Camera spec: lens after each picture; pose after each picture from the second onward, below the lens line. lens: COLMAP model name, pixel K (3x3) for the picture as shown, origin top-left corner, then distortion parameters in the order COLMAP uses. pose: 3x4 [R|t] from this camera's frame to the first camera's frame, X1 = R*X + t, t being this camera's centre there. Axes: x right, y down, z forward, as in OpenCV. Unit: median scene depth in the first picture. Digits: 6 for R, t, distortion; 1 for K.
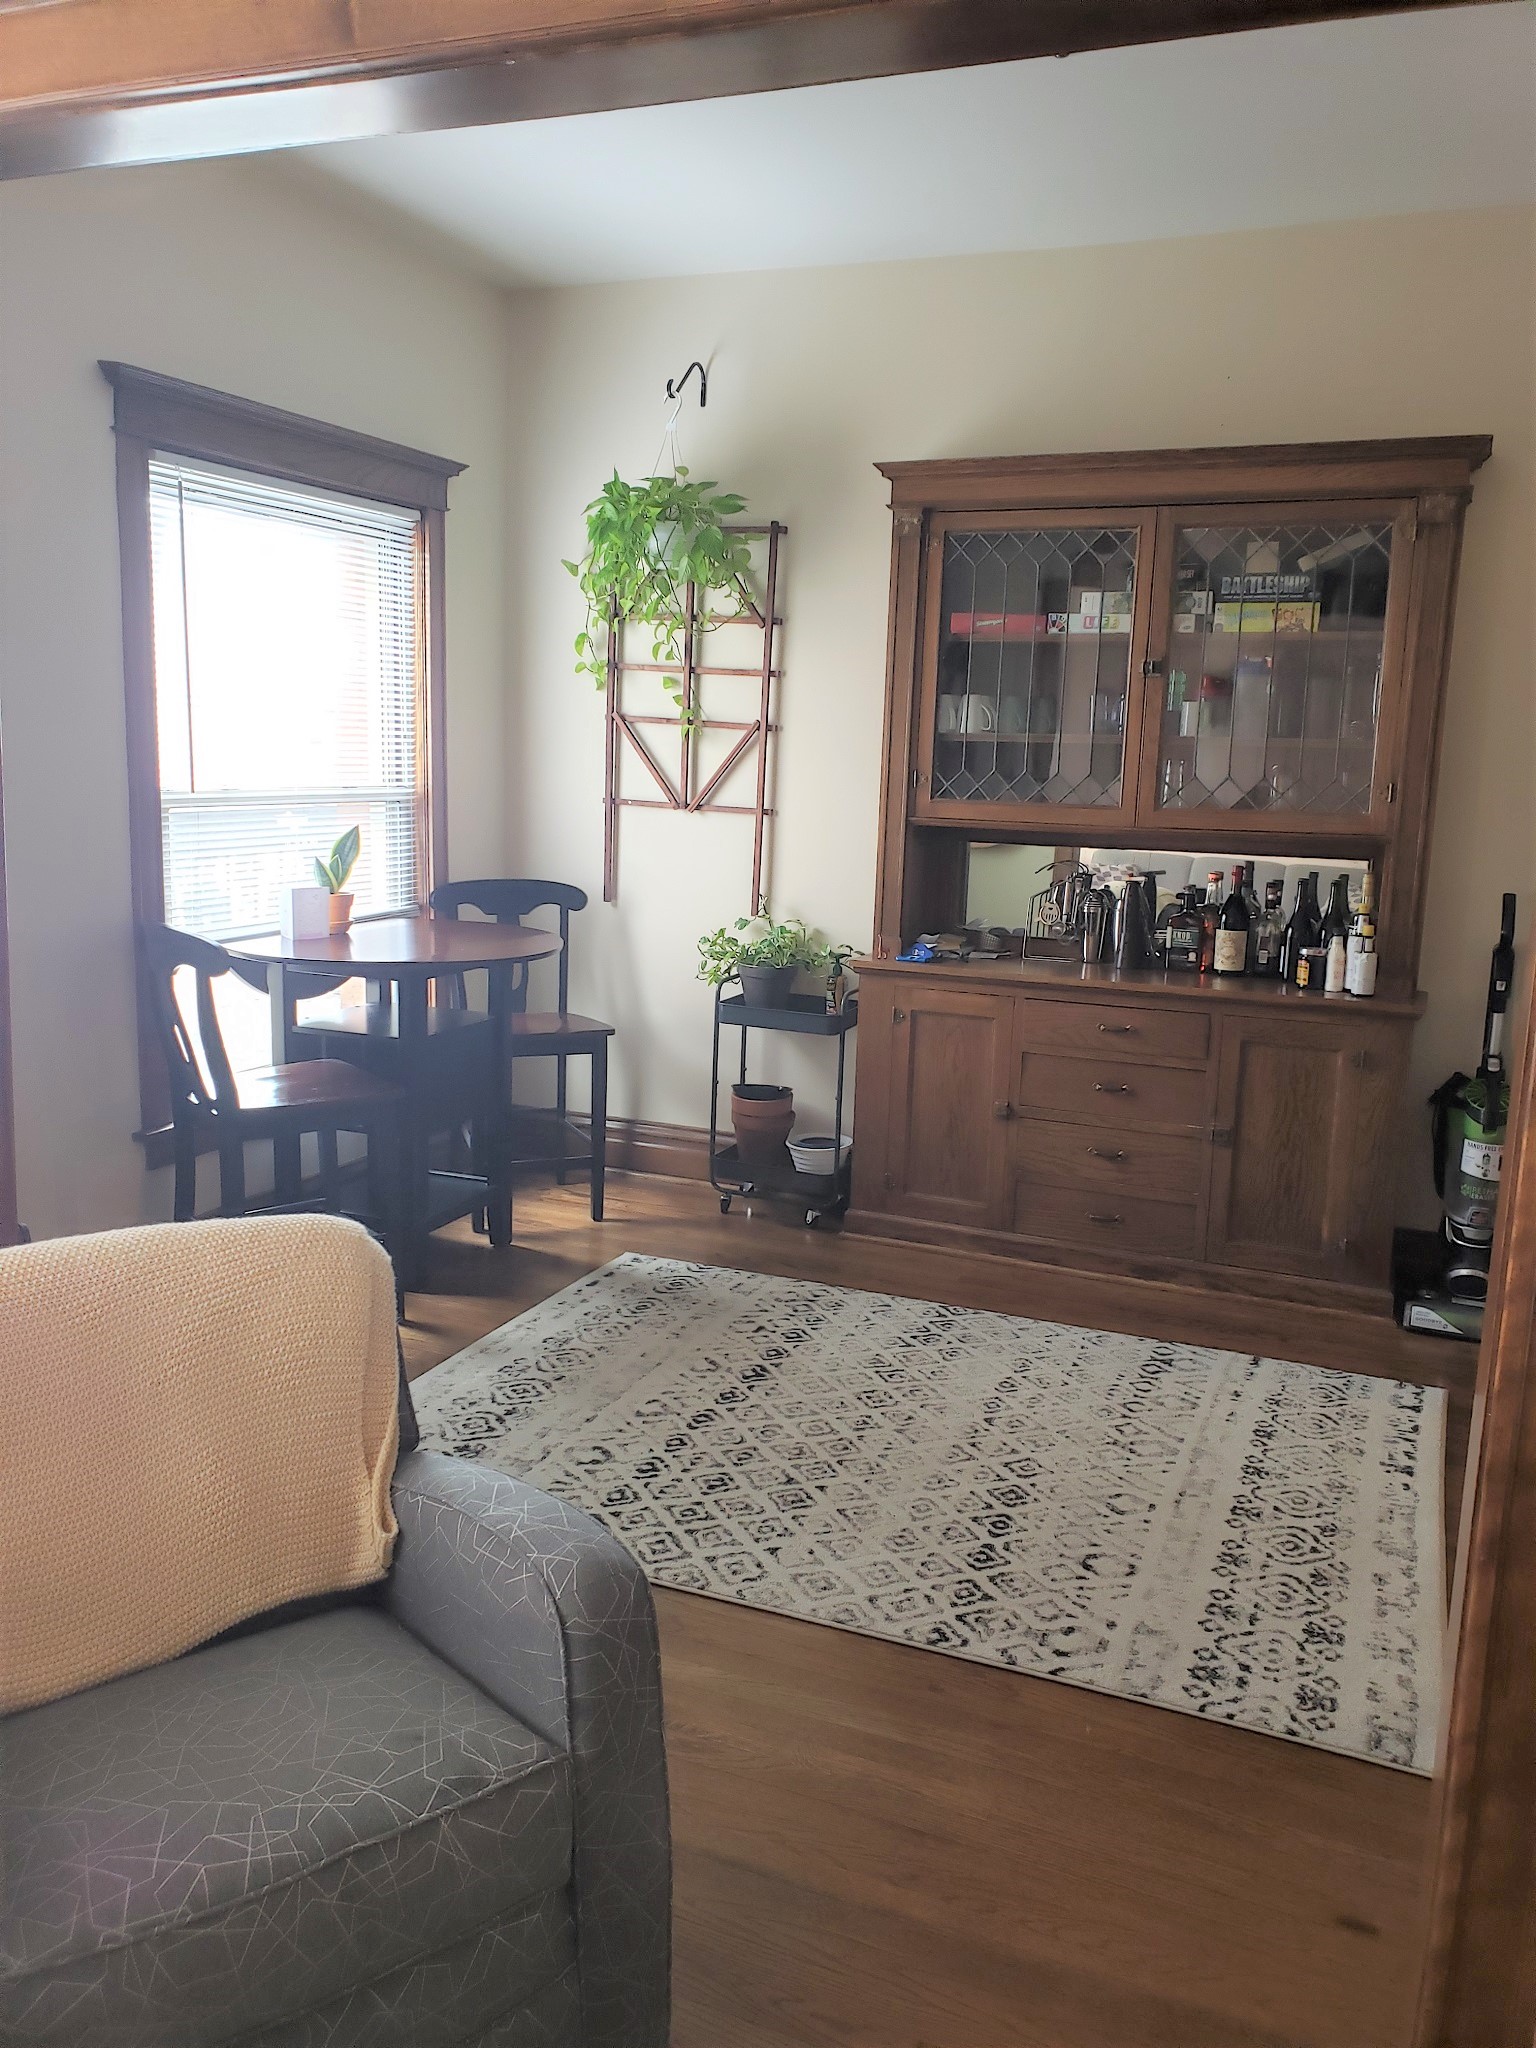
lens RADIAL K [[1600.7, 0, 765.5], [0, 1600.7, 1024.7], [0, 0, 1]] dist [0.076144, -0.041914]
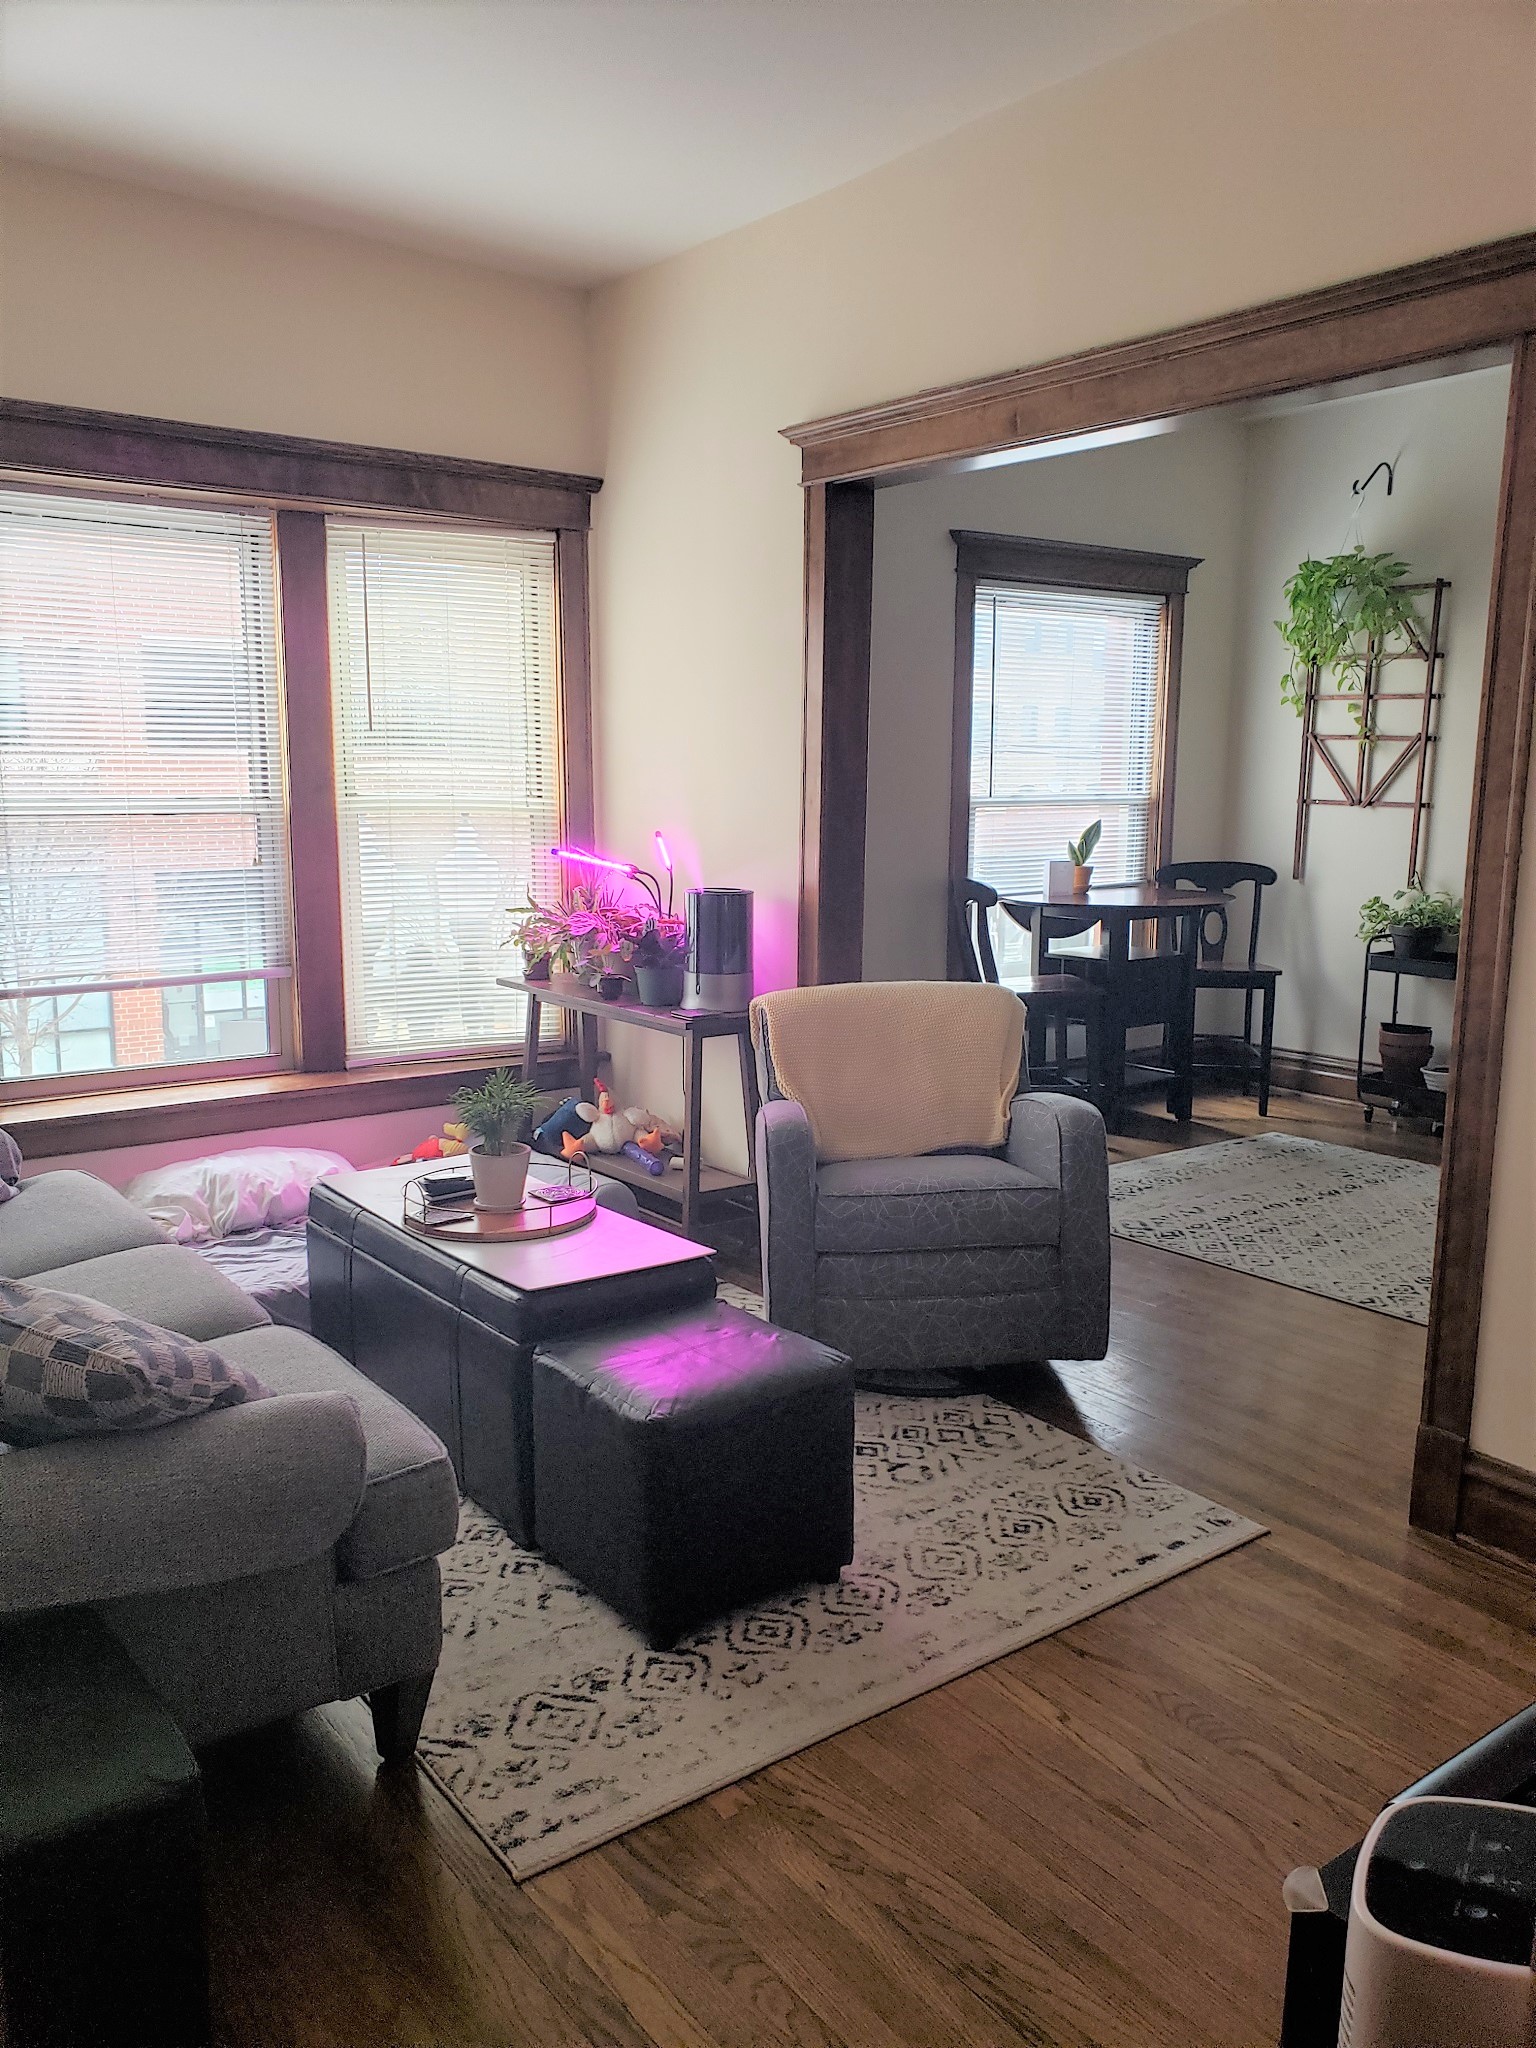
lens RADIAL K [[1600.7, 0, 777.0], [0, 1600.7, 1028.2], [0, 0, 1]] dist [0.076144, -0.041914]
pose [[0.869488, 0.050994, -0.491315, 0.195872], [-0.064883, 0.997829, -0.011259, 0.090530], [0.489675, 0.041668, 0.870909, -0.357001]]
